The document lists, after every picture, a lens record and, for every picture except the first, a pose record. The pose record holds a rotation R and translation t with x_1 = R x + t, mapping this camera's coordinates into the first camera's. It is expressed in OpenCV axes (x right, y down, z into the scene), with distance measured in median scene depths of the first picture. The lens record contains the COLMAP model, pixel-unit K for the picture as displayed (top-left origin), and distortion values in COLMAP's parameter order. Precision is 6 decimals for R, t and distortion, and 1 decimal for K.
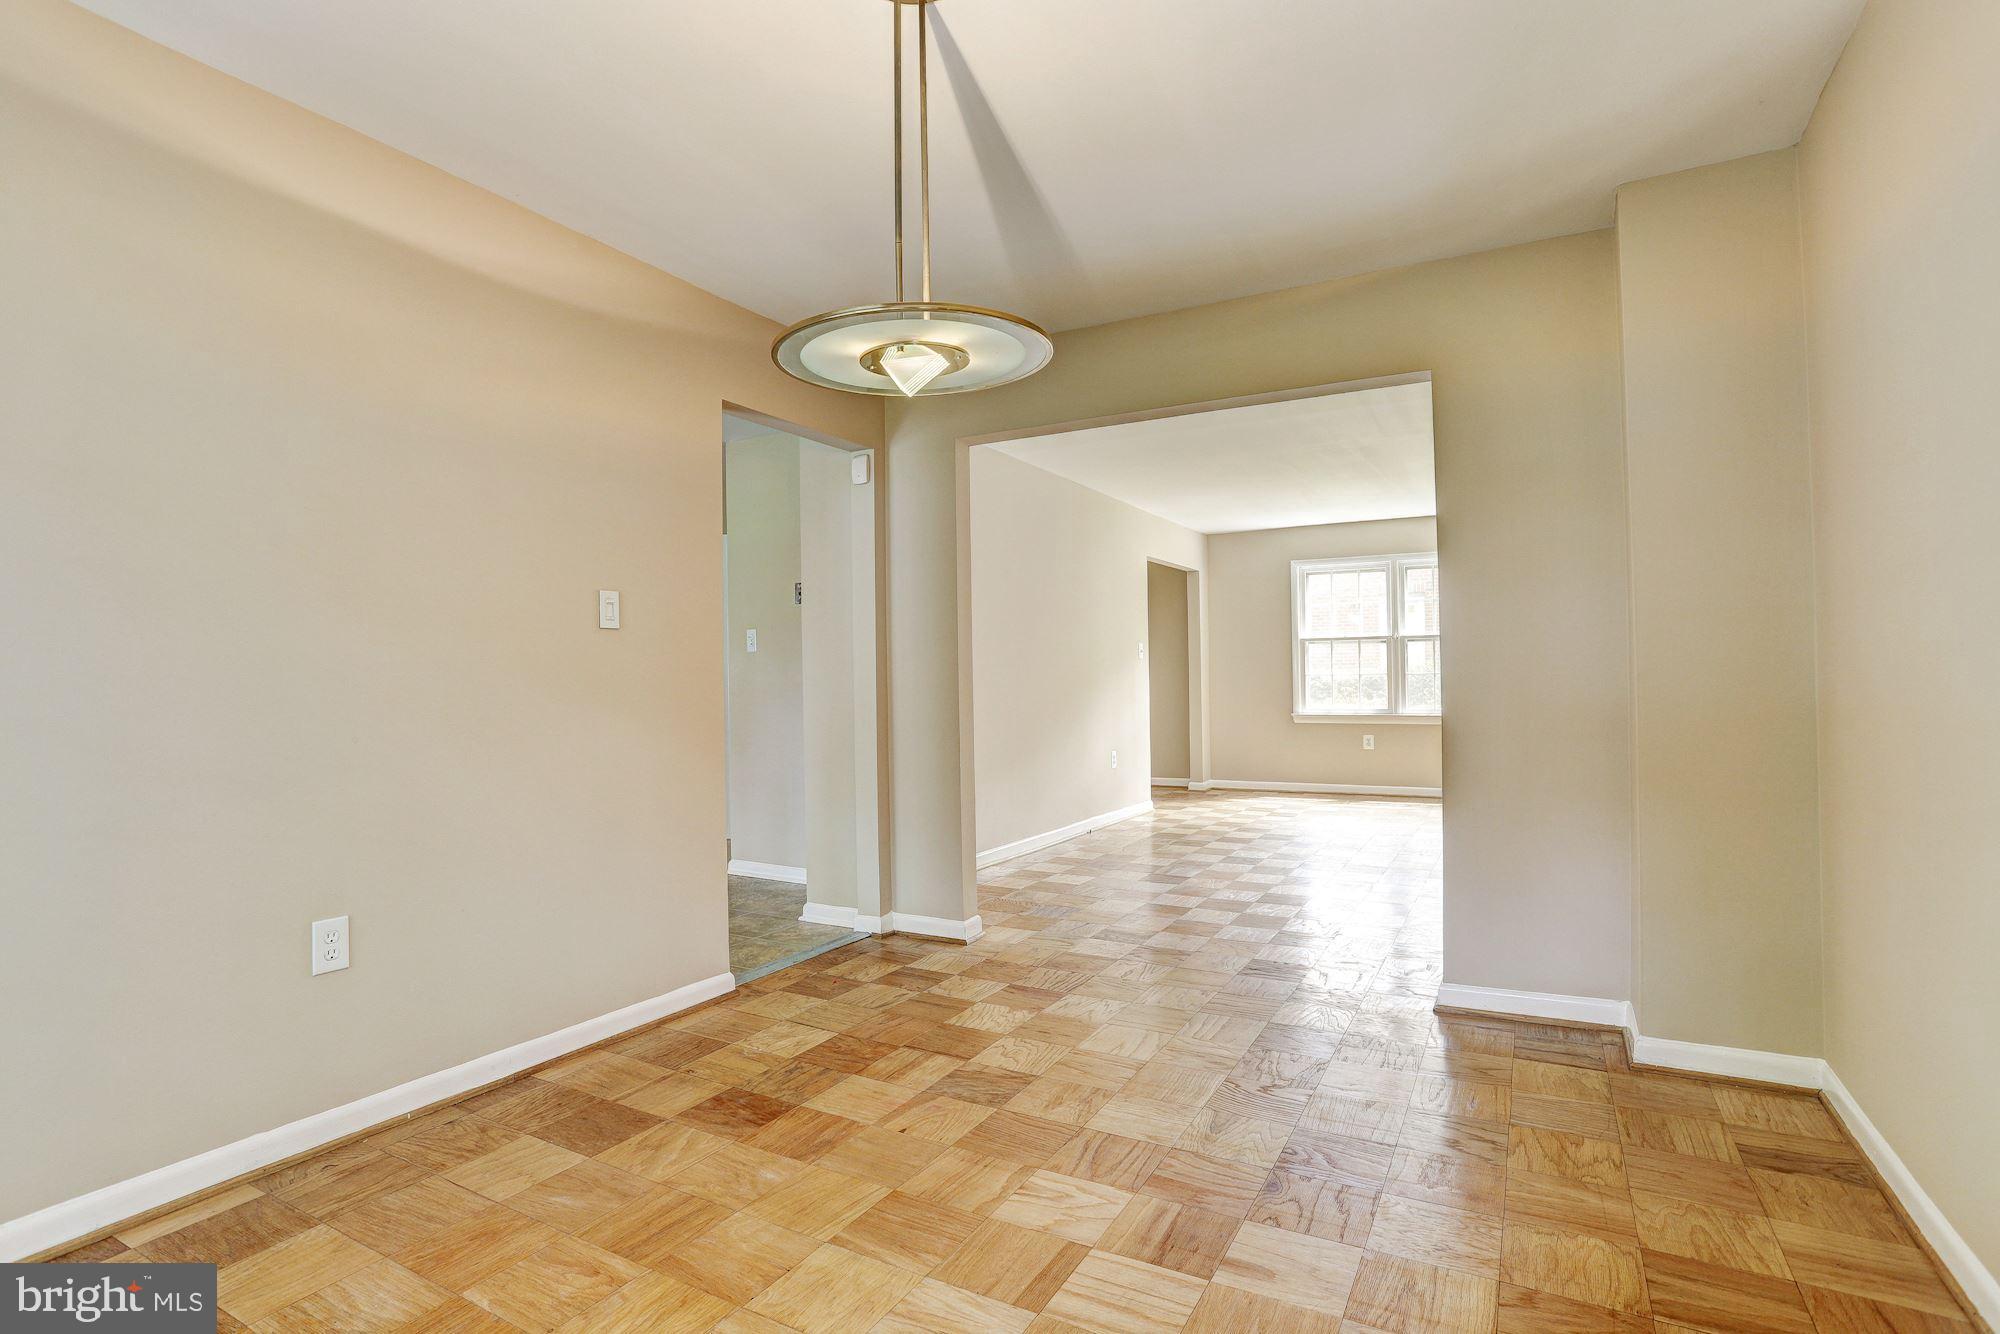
lens RADIAL K [[982.7, 0, 1005.8], [0, 982.7, 655.9], [0, 0, 1]] dist [-0.042504, 0.010307]
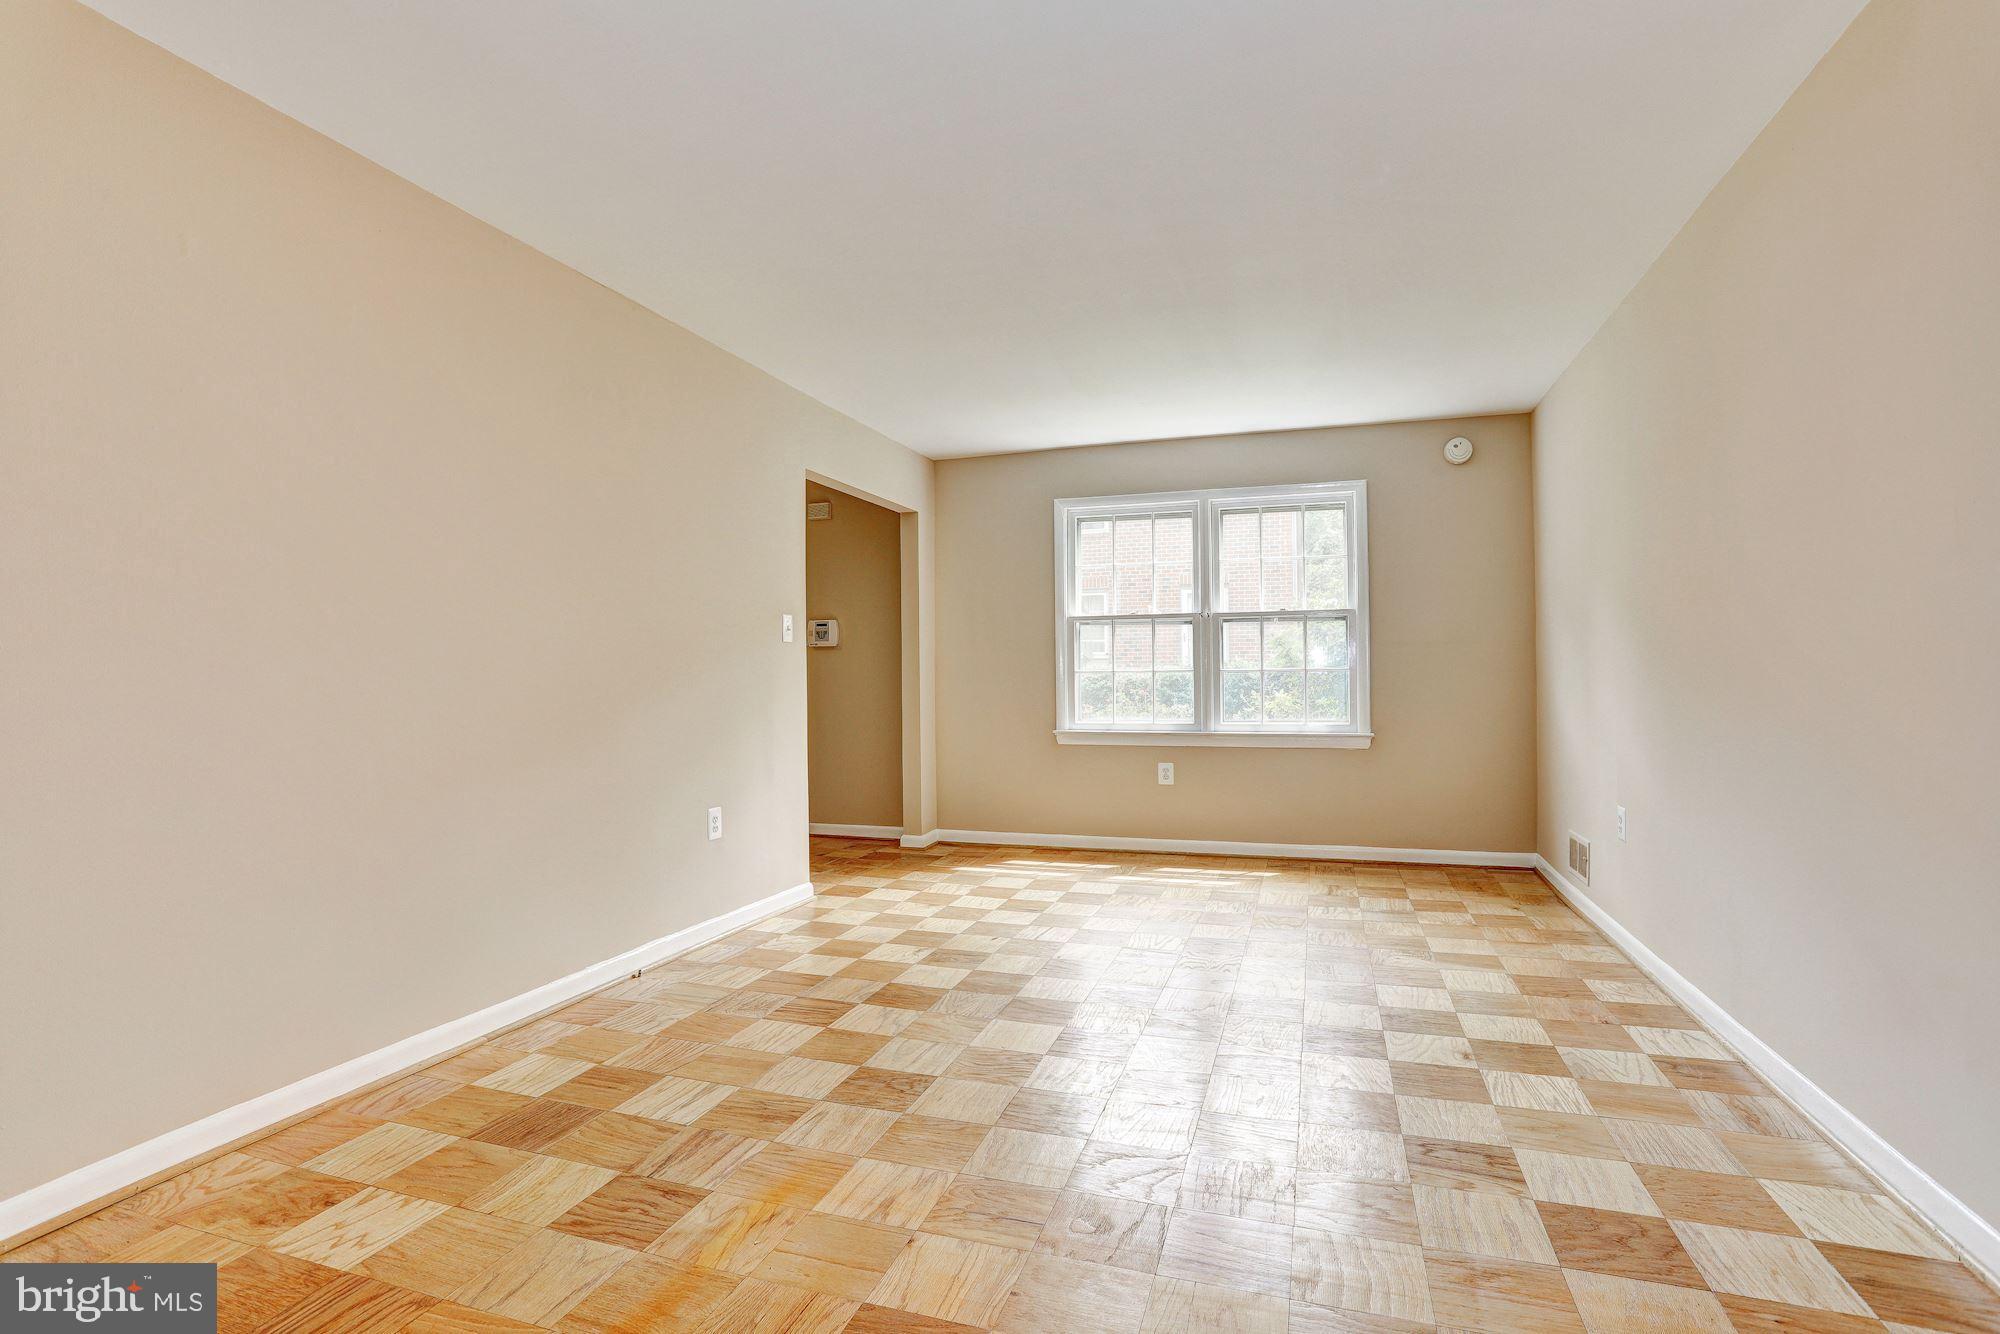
lens RADIAL K [[969.7, 0, 987.7], [0, 969.7, 662.5], [0, 0, 1]] dist [-0.042719, 0.009431]
pose [[0.986292, 0.001953, 0.165000, 0.140134], [-0.005734, 0.999732, 0.022443, -0.001346], [-0.164912, -0.023081, 0.986038, 0.363510]]
